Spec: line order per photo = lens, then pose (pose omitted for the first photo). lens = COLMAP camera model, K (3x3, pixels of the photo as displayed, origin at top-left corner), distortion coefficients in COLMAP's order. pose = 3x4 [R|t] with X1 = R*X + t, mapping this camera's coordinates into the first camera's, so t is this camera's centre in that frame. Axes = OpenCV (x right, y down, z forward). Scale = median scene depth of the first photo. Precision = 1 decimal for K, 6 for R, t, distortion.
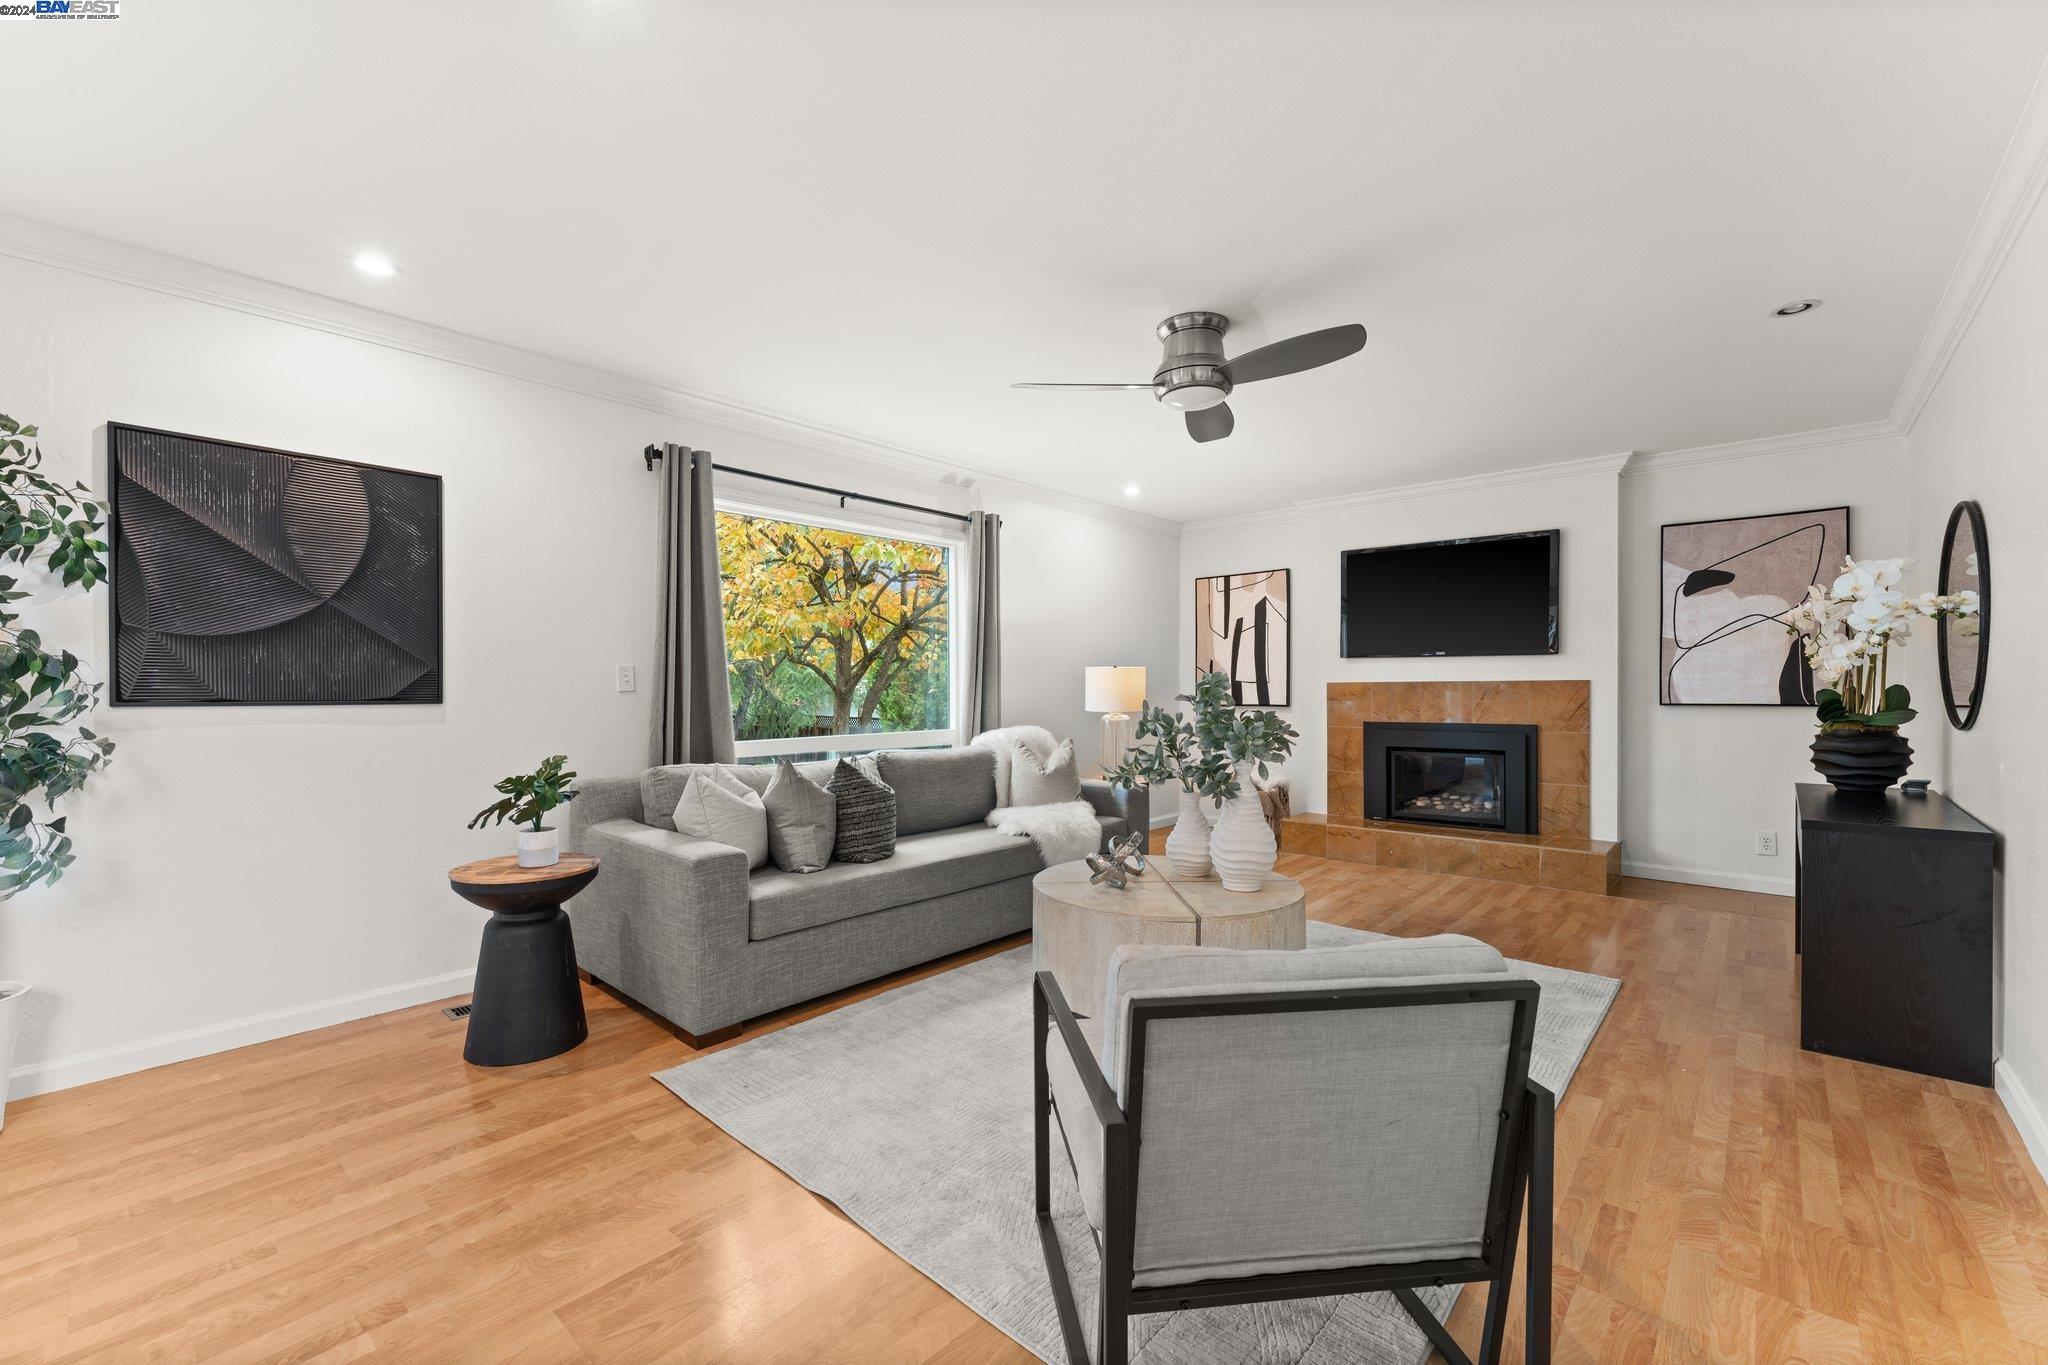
lens RADIAL K [[821.7, 0, 1029.2], [0, 821.7, 686.8], [0, 0, 1]] dist [0.000878, 0.000251]
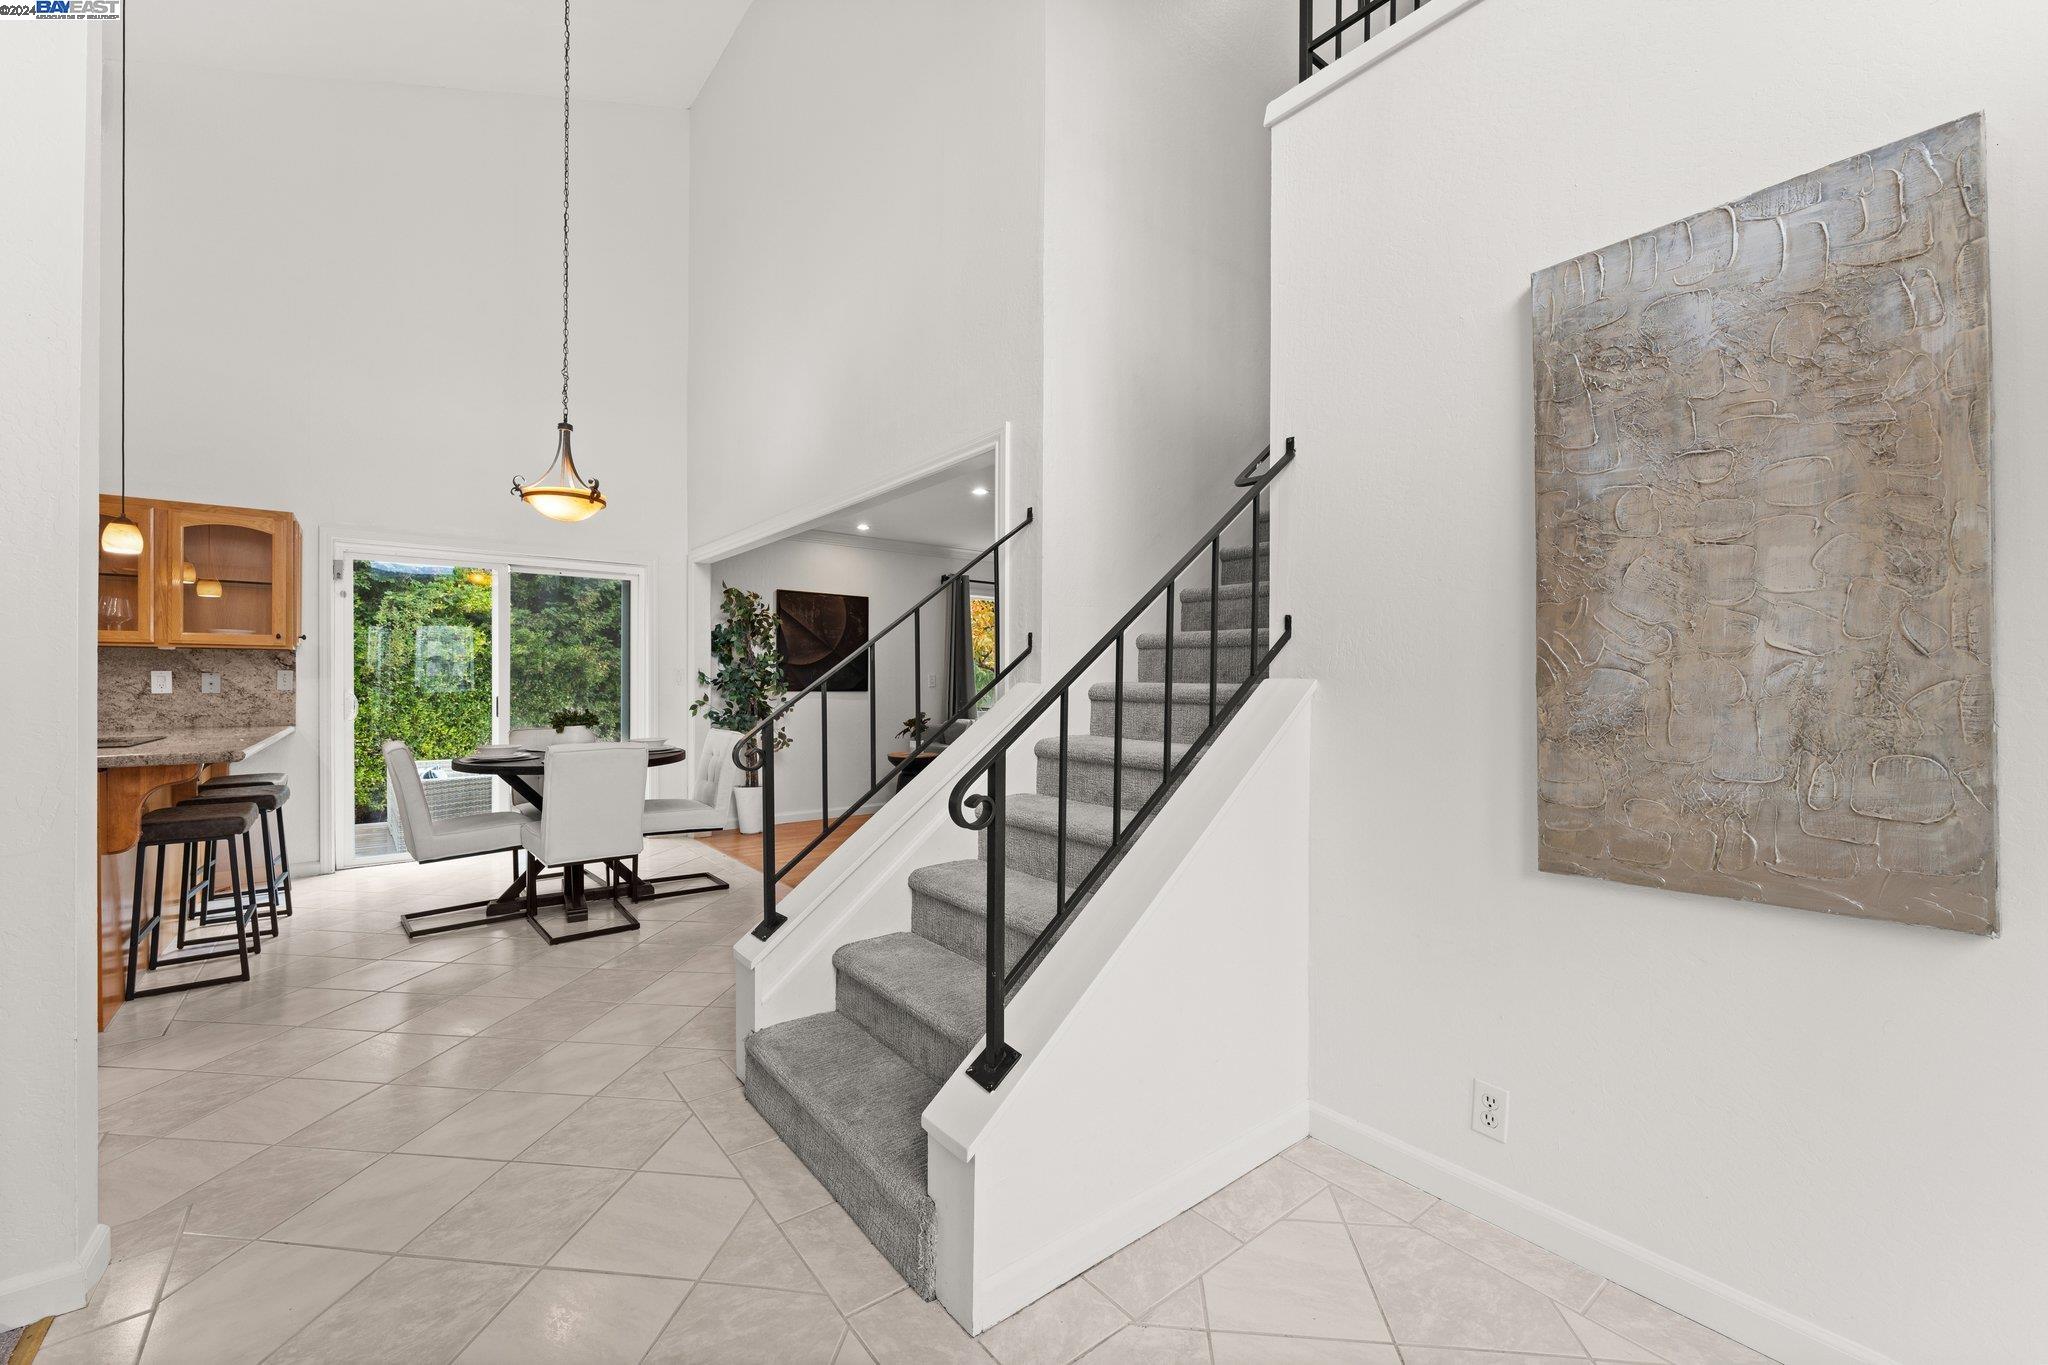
lens RADIAL K [[821.7, 0, 1021.4], [0, 821.7, 683.9], [0, 0, 1]] dist [0.000878, 0.000251]
pose [[0.980281, 0.004459, -0.197559, 0.175334], [-0.005452, 0.999975, -0.004481, 0.006730], [0.197534, 0.005470, 0.980281, -1.109011]]
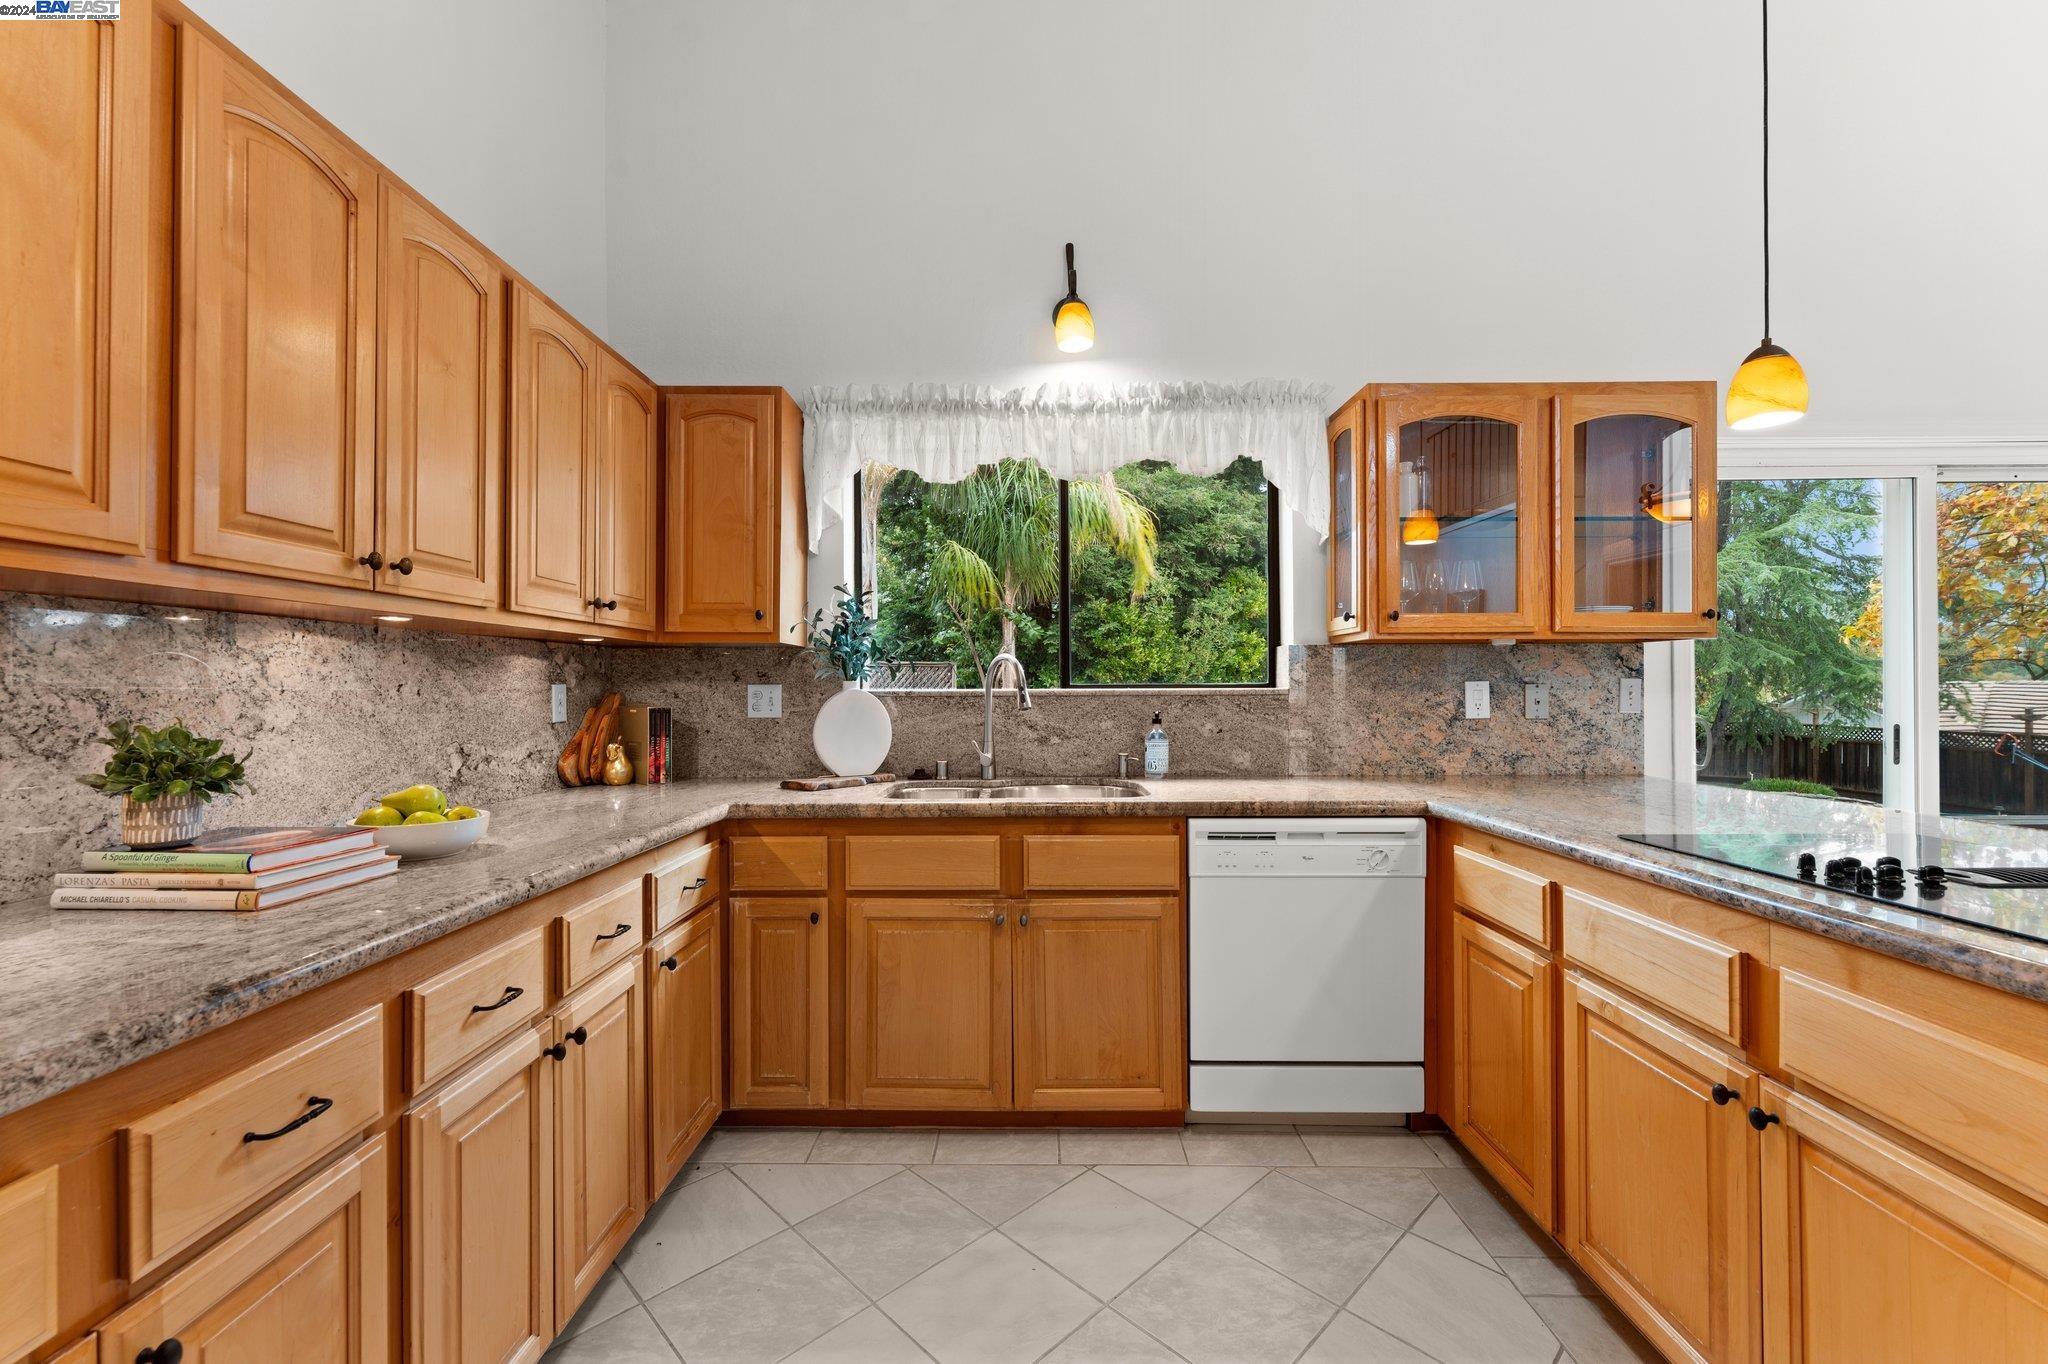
lens RADIAL K [[821.7, 0, 1024.4], [0, 821.7, 681.3], [0, 0, 1]] dist [0.000878, 0.000251]
pose [[0.640773, -0.005458, -0.767711, -1.113142], [-0.005337, 0.999919, -0.011564, -0.000743], [0.767712, 0.011506, 0.640691, -0.938505]]
